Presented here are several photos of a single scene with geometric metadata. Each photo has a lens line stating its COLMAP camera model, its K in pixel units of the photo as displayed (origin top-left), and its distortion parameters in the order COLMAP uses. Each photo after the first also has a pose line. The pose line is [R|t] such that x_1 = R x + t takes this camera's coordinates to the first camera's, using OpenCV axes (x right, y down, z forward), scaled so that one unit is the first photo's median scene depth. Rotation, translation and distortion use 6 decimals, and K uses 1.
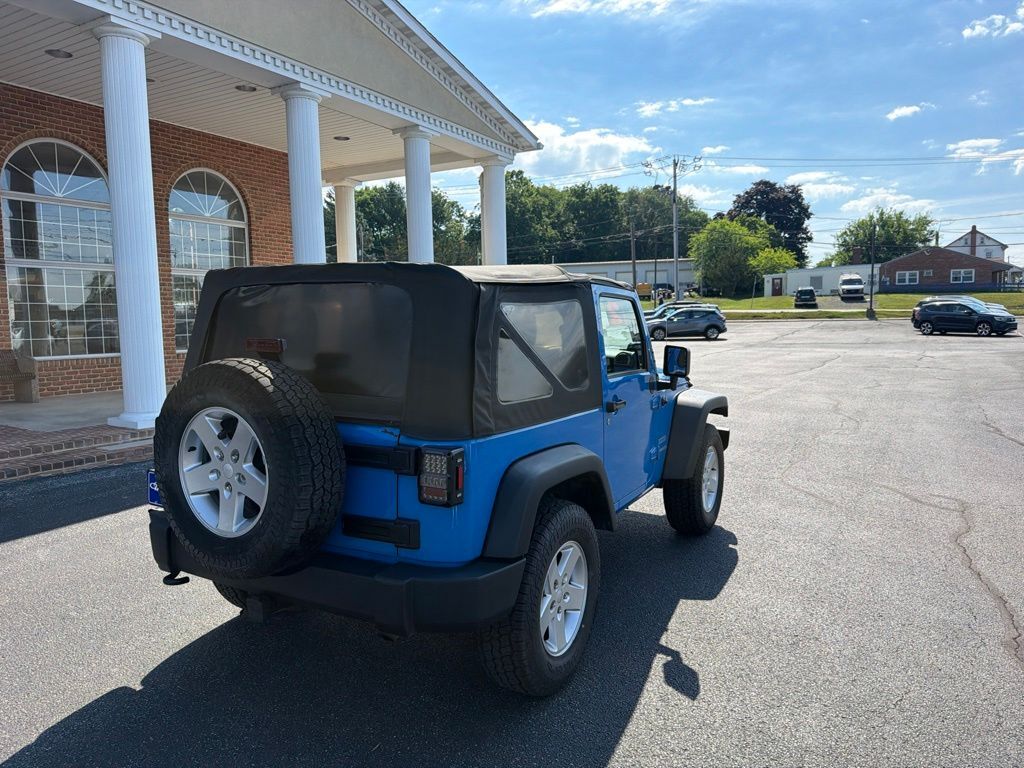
lens RADIAL K [[735.3, 0, 502.9], [0, 735.3, 385.1], [0, 0, 1]] dist [-0.011755, -0.010377]
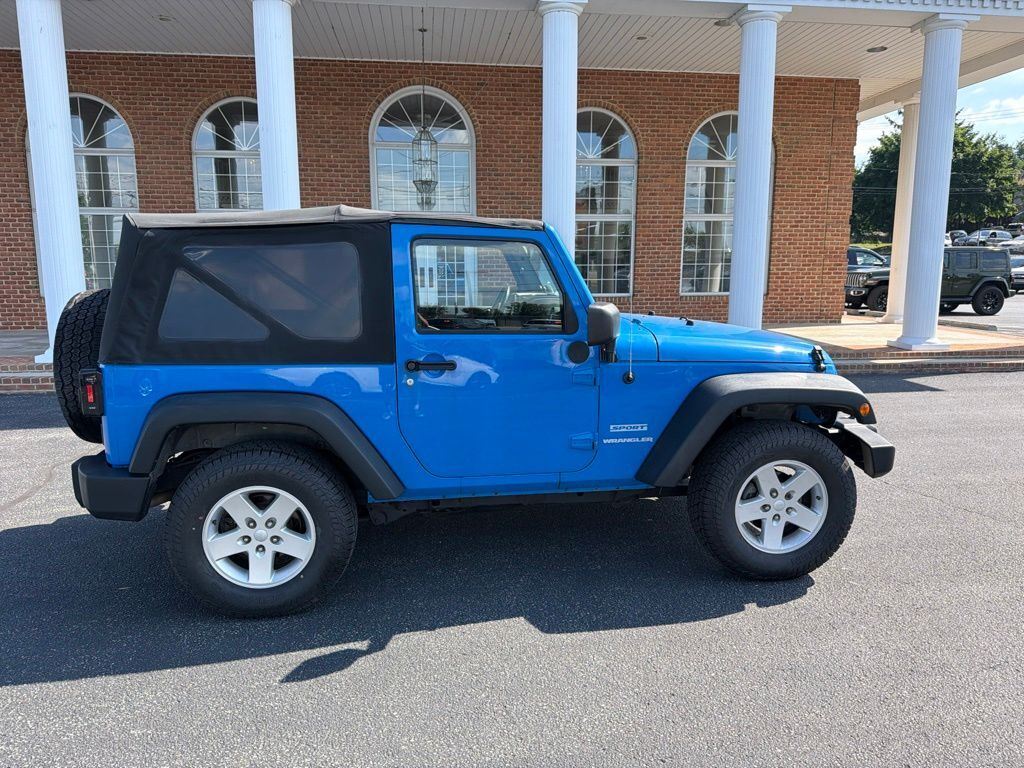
lens RADIAL K [[721.4, 0, 550.6], [0, 721.4, 386.2], [0, 0, 1]] dist [0.014952, -0.007418]
pose [[0.607358, 0.143693, -0.781325, 0.334670], [-0.079470, 0.989562, 0.120214, -0.021790], [0.790443, -0.010921, 0.612438, 0.214775]]
